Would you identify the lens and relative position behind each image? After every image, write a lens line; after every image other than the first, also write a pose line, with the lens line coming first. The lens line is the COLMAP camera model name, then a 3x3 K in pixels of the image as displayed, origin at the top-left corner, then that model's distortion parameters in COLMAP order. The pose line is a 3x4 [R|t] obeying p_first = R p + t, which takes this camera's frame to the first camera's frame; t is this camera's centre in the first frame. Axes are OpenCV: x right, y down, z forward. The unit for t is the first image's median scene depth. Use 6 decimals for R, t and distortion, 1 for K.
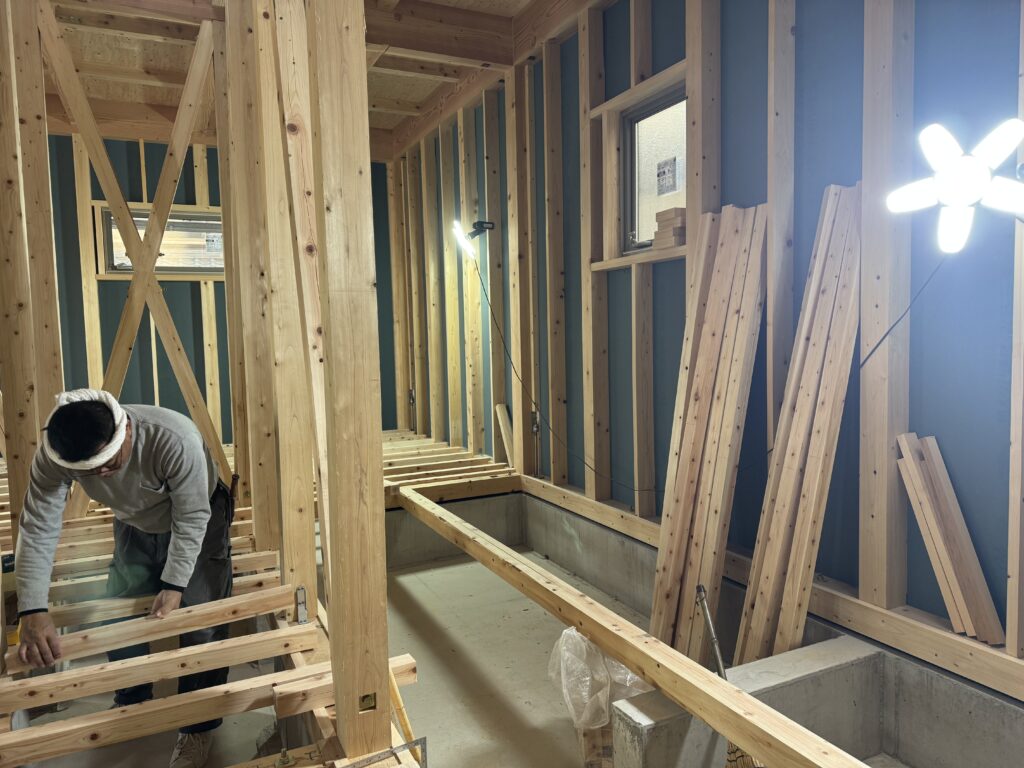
lens RADIAL K [[715.0, 0, 512.0], [0, 715.0, 384.0], [0, 0, 1]] dist [0.113664, -0.151387]
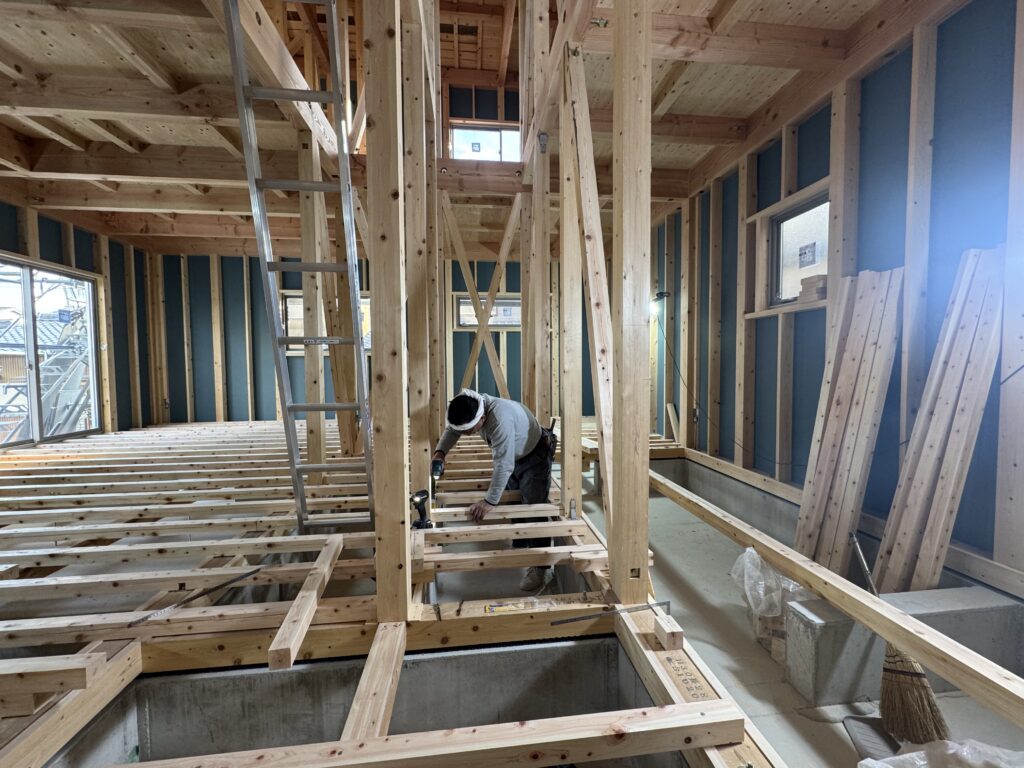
lens RADIAL K [[406.4, 0, 512.0], [0, 406.4, 384.0], [0, 0, 1]] dist [0.000631, 0.003512]
pose [[0.945231, 0.030608, -0.324965, -0.098414], [-0.036693, 0.999247, -0.012612, 0.015516], [0.324334, 0.023846, 0.945642, 0.011389]]
